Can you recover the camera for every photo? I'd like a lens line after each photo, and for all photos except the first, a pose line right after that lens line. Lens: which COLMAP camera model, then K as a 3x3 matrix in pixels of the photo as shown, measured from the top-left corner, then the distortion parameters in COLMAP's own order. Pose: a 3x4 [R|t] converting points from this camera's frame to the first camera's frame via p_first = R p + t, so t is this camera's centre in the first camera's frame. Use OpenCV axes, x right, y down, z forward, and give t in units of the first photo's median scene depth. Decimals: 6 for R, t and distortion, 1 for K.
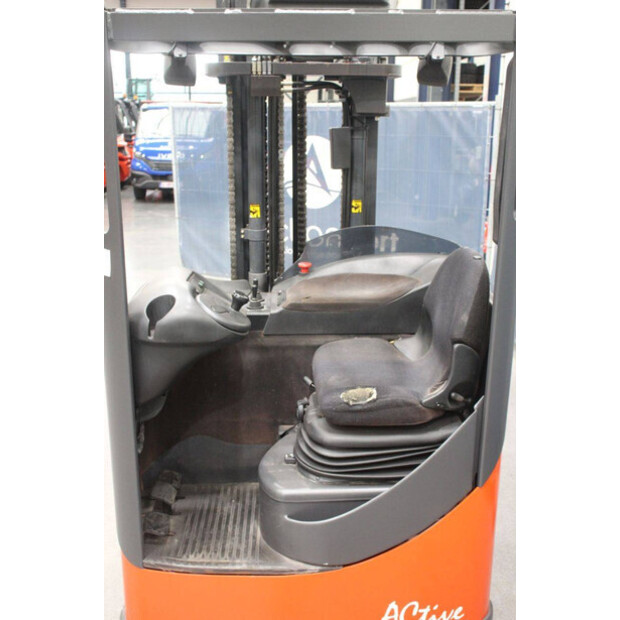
lens RADIAL K [[698.1, 0, 310.0], [0, 698.1, 310.0], [0, 0, 1]] dist [-0.004819, 0.021426]
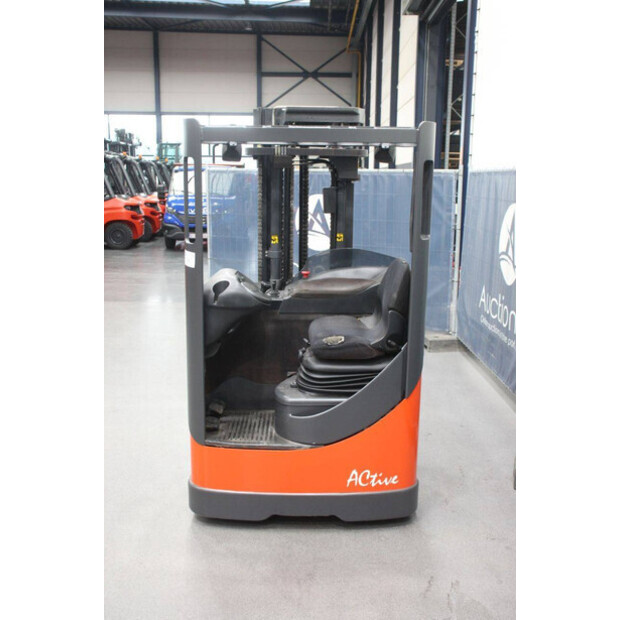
lens RADIAL K [[668.0, 0, 310.0], [0, 668.0, 310.0], [0, 0, 1]] dist [-0.033967, 0.008646]
pose [[0.999756, 0.013518, -0.017470, 0.033505], [-0.014781, 0.997127, -0.074287, 0.147956], [0.016415, 0.074528, 0.997084, -0.560937]]
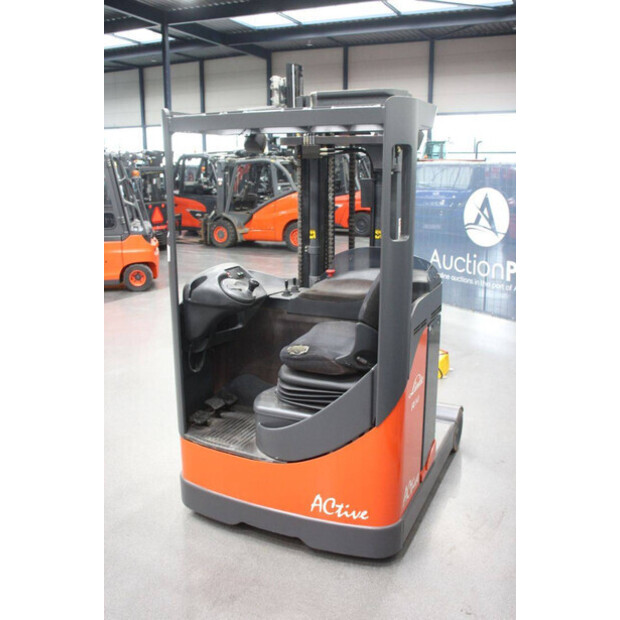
lens RADIAL K [[596.6, 0, 310.0], [0, 596.6, 310.0], [0, 0, 1]] dist [-0.060760, 0.008561]
pose [[0.896982, 0.098358, -0.430985, 0.563387], [-0.116201, 0.993109, -0.015198, 0.045299], [0.426521, 0.063713, 0.902231, -0.160481]]
